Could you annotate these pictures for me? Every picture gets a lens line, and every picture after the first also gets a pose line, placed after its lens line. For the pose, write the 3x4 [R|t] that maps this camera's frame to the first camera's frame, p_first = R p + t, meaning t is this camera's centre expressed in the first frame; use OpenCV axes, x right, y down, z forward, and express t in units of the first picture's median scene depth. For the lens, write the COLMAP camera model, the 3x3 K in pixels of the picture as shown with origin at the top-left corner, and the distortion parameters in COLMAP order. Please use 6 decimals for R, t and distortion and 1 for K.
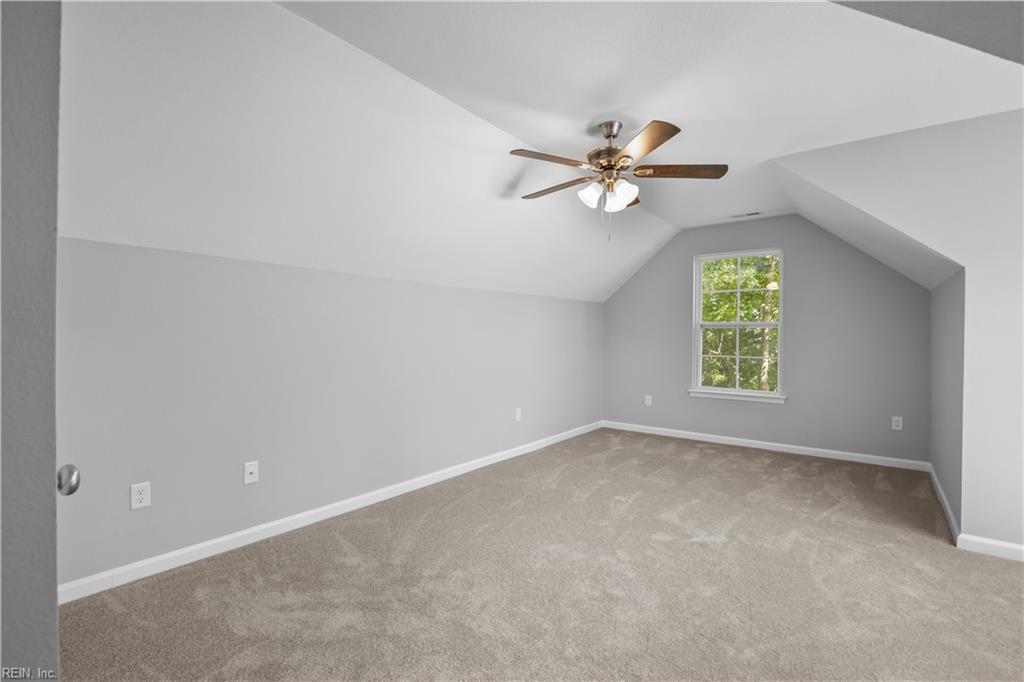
lens RADIAL K [[462.6, 0, 508.3], [0, 462.6, 334.7], [0, 0, 1]] dist [0.000362, -0.000014]
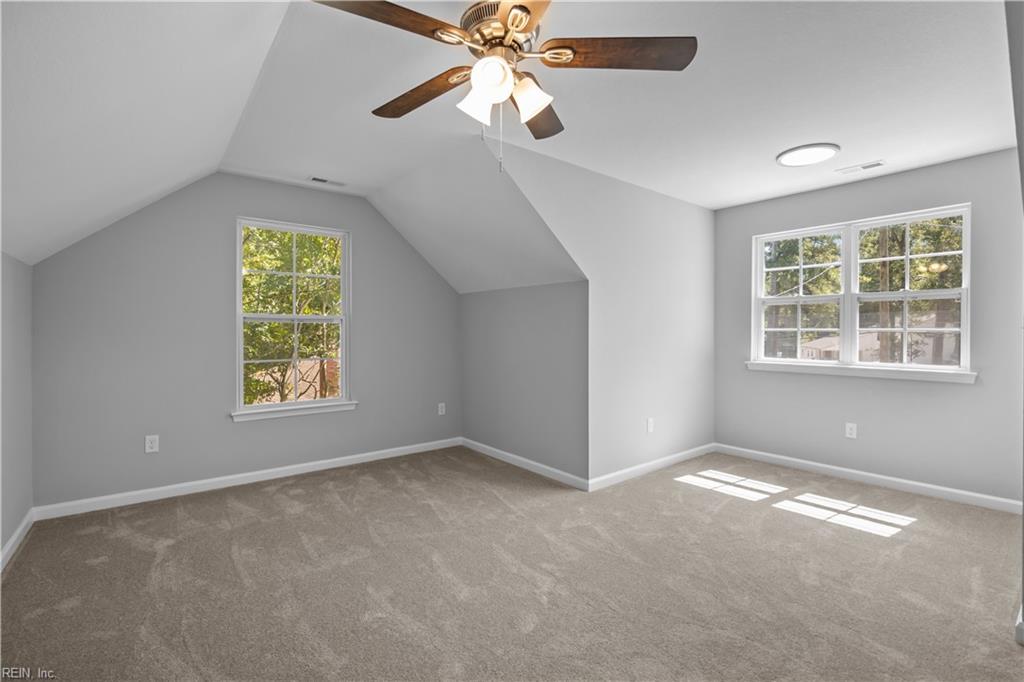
lens RADIAL K [[462.6, 0, 508.3], [0, 462.6, 334.7], [0, 0, 1]] dist [0.000362, -0.000014]
pose [[0.233835, -0.003057, 0.972272, -0.241232], [0.011247, 0.999937, 0.000439, 0.012843], [-0.972211, 0.010832, 0.233854, 0.646758]]
